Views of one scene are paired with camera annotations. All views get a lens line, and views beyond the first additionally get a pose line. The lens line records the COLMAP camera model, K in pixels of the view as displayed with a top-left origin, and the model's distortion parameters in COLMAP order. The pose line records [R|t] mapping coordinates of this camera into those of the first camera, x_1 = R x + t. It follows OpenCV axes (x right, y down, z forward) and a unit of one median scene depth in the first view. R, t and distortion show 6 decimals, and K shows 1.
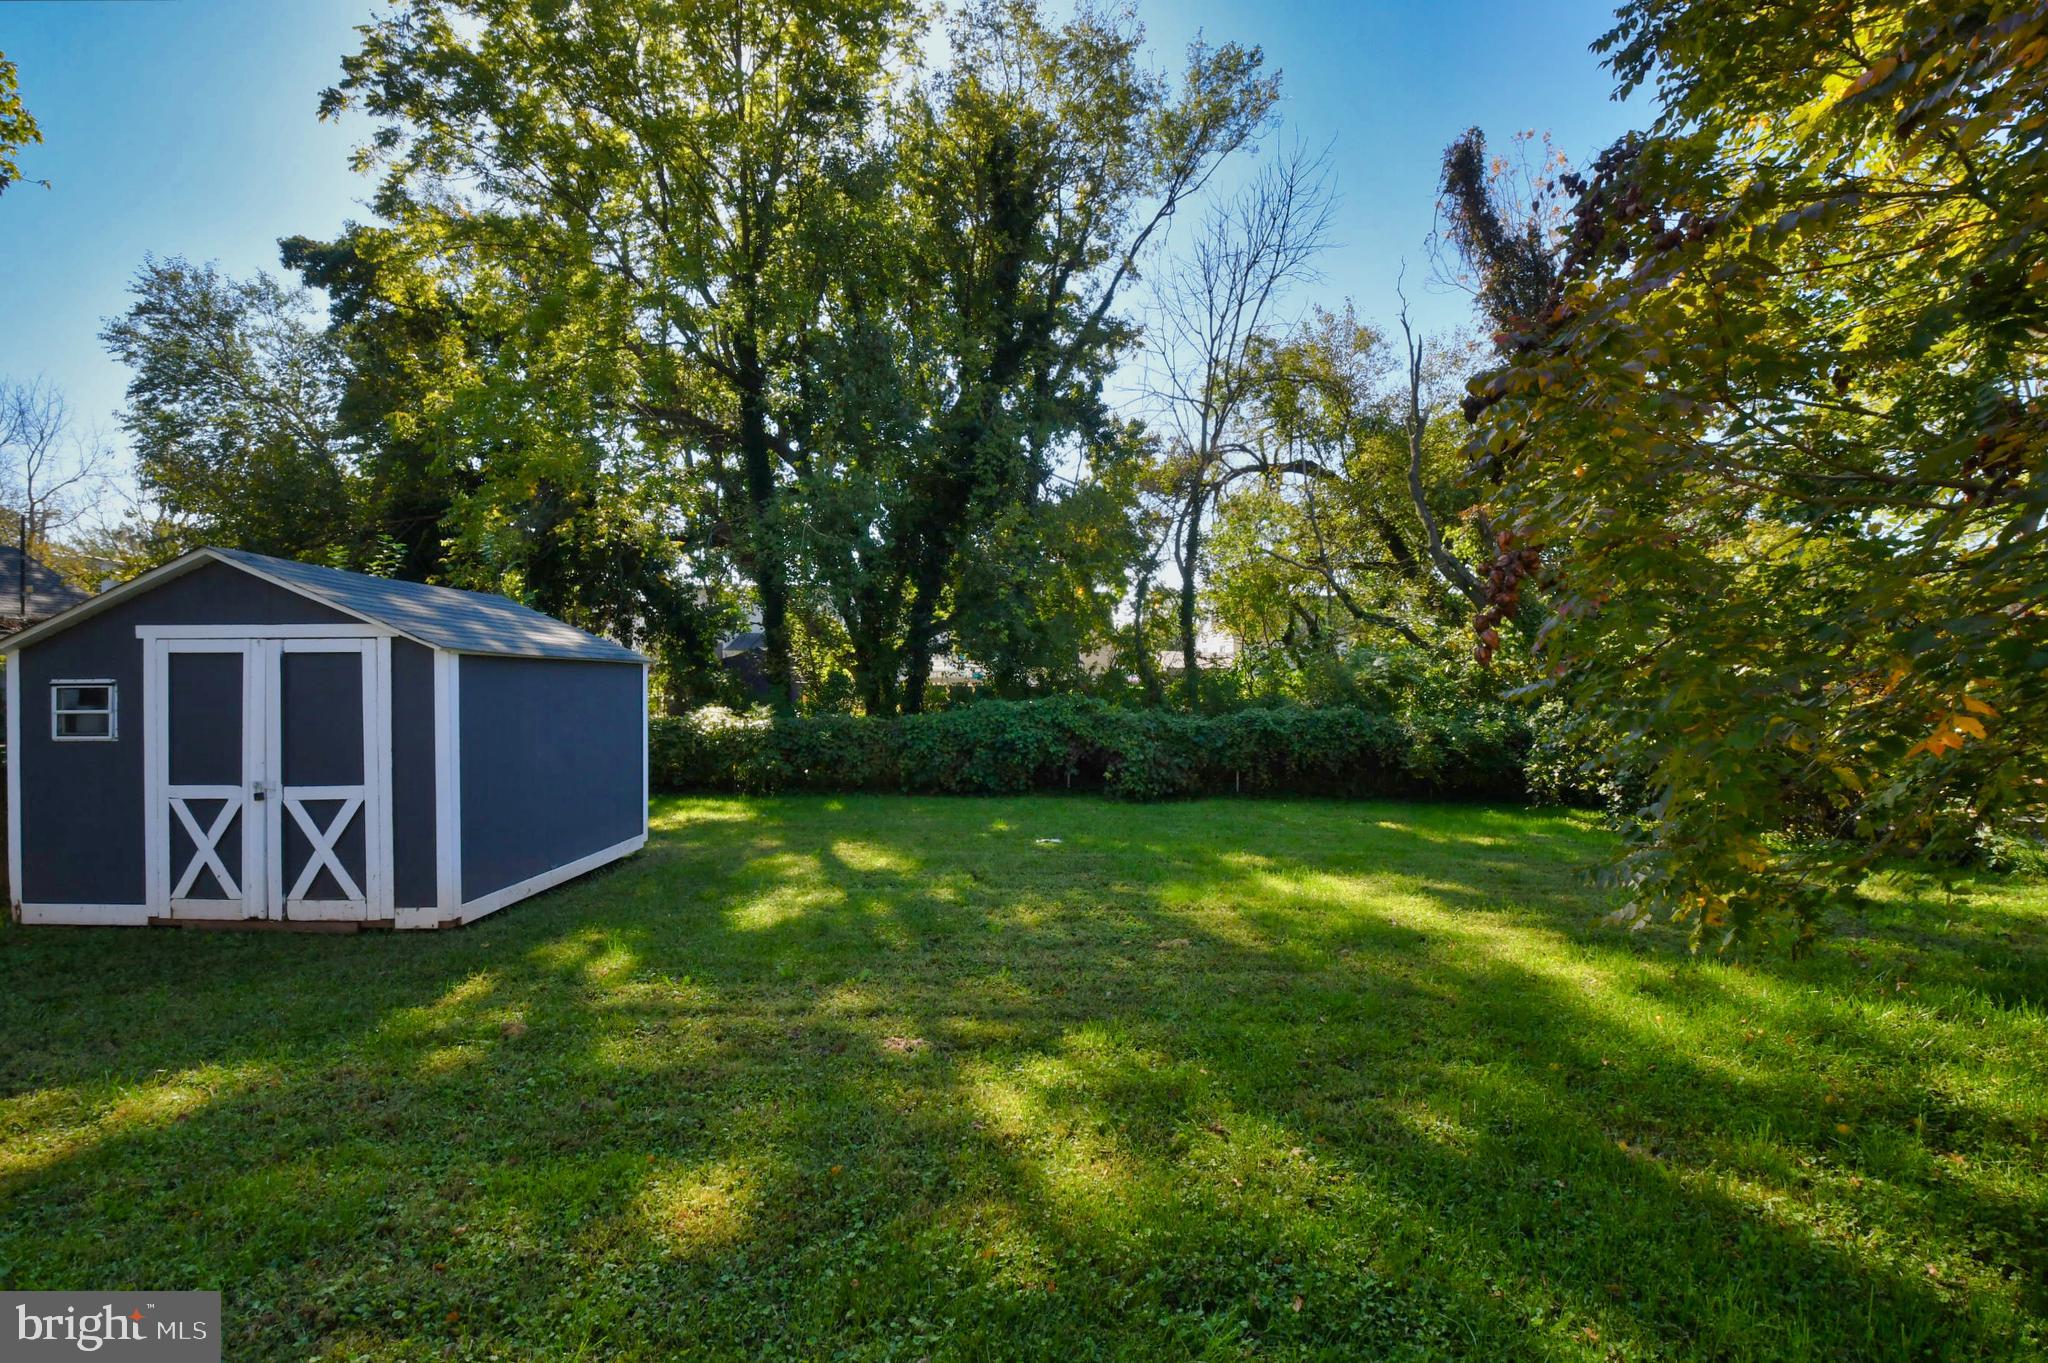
lens RADIAL K [[910.0, 0, 1026.6], [0, 910.0, 703.5], [0, 0, 1]] dist [0.002010, -0.003713]
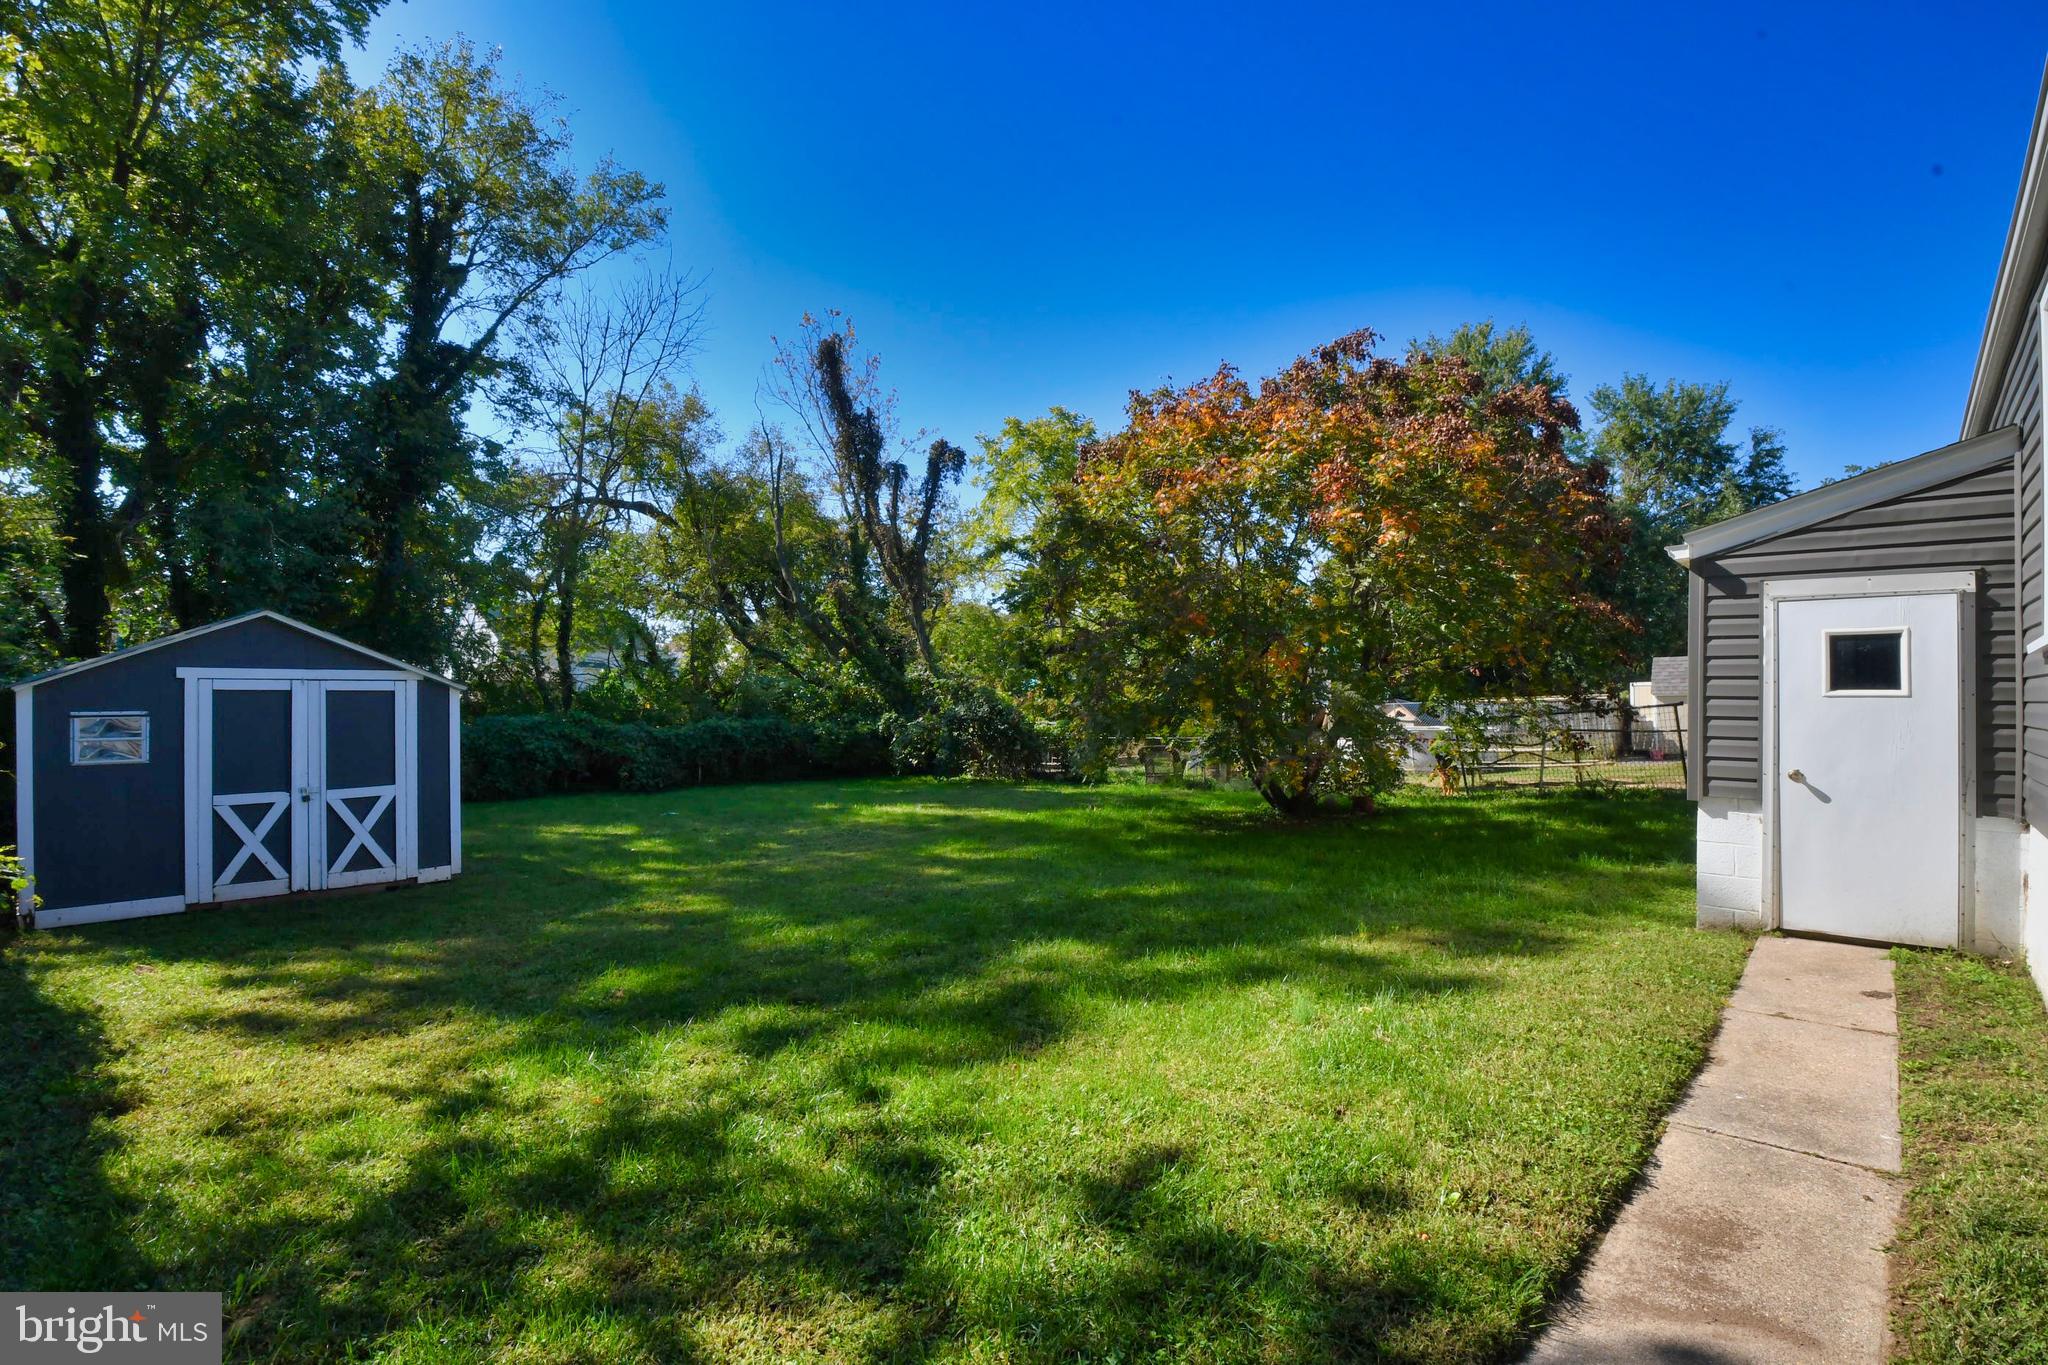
lens RADIAL K [[976.6, 0, 1014.4], [0, 976.6, 679.1], [0, 0, 1]] dist [0.030201, -0.007478]
pose [[0.678522, 0.015367, 0.734419, -1.203717], [0.008201, 0.999560, -0.028491, -0.022923], [-0.734534, 0.025355, 0.678098, -0.749807]]
